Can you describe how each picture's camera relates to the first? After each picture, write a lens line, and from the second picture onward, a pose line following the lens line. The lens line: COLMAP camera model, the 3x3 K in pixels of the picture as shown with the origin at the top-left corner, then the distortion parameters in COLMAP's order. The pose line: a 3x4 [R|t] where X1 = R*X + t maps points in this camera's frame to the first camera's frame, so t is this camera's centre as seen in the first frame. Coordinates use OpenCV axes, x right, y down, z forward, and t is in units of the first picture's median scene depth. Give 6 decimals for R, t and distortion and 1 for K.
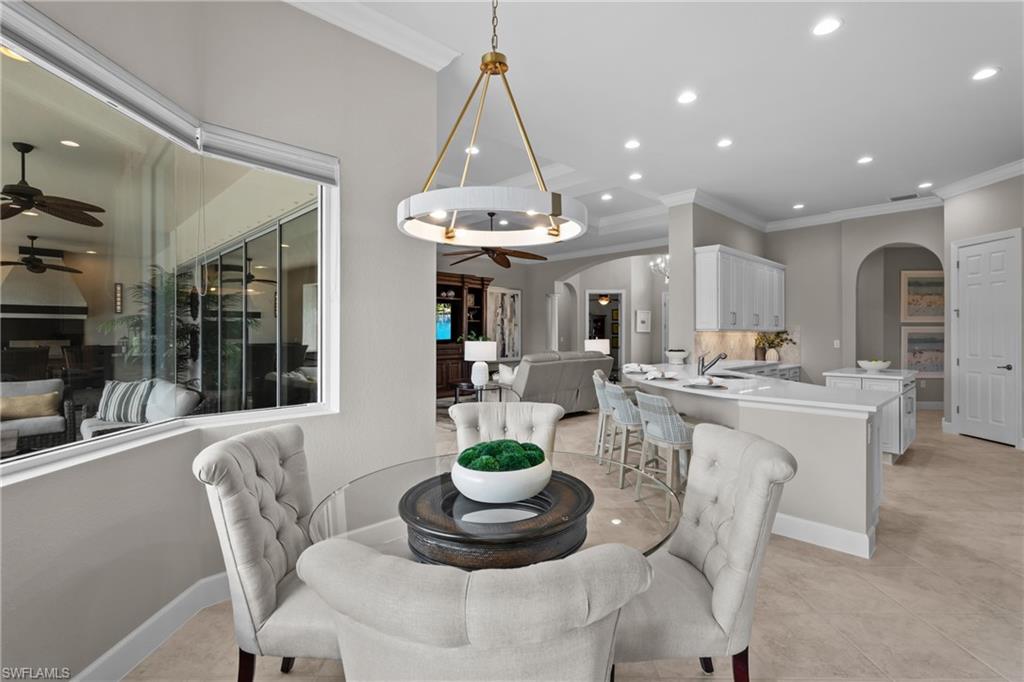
lens RADIAL K [[482.6, 0, 512.0], [0, 482.6, 341.0], [0, 0, 1]] dist [0.001275, -0.000023]
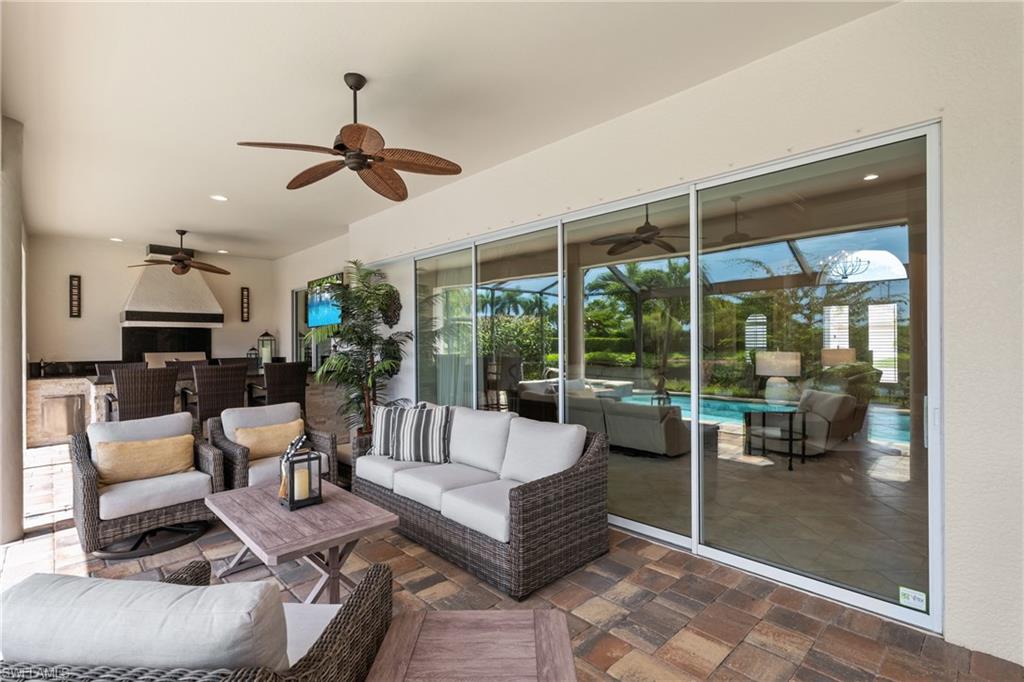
lens RADIAL K [[482.6, 0, 512.0], [0, 482.6, 341.0], [0, 0, 1]] dist [0.001275, -0.000023]
pose [[0.999959, -0.005309, -0.007372, -0.300282], [0.005163, 0.999793, -0.019702, -0.001397], [0.007475, 0.019663, 0.999779, 0.115419]]
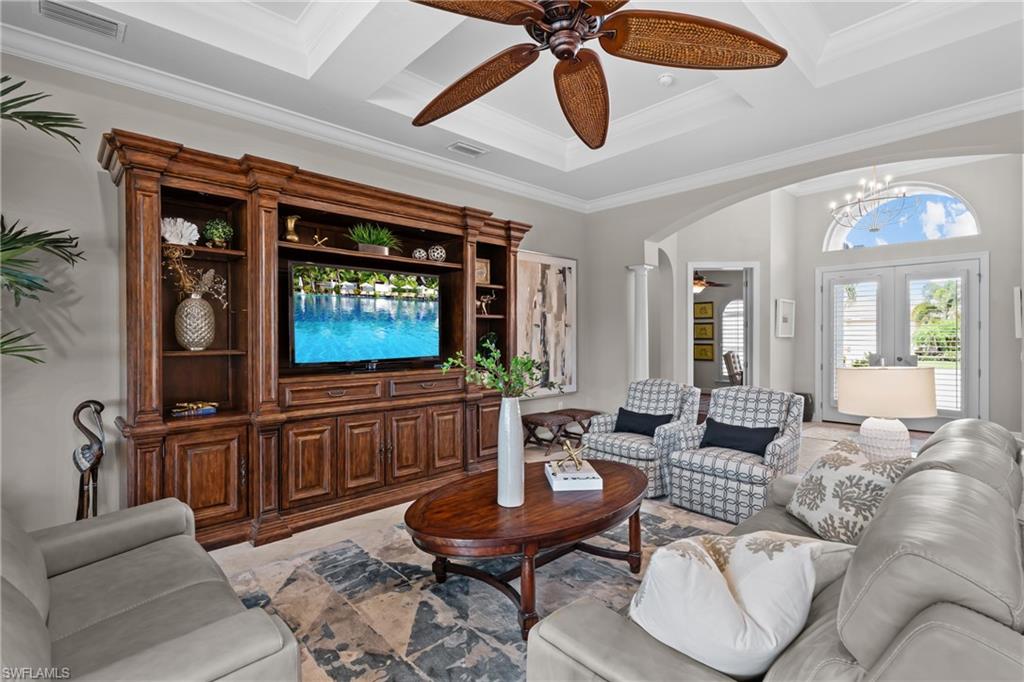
lens RADIAL K [[482.6, 0, 512.0], [0, 482.6, 341.0], [0, 0, 1]] dist [0.001275, -0.000023]
pose [[0.999678, -0.005115, -0.024843, -0.046097], [0.004950, 0.999965, -0.006673, -0.014781], [0.024876, 0.006548, 0.999669, 0.539017]]
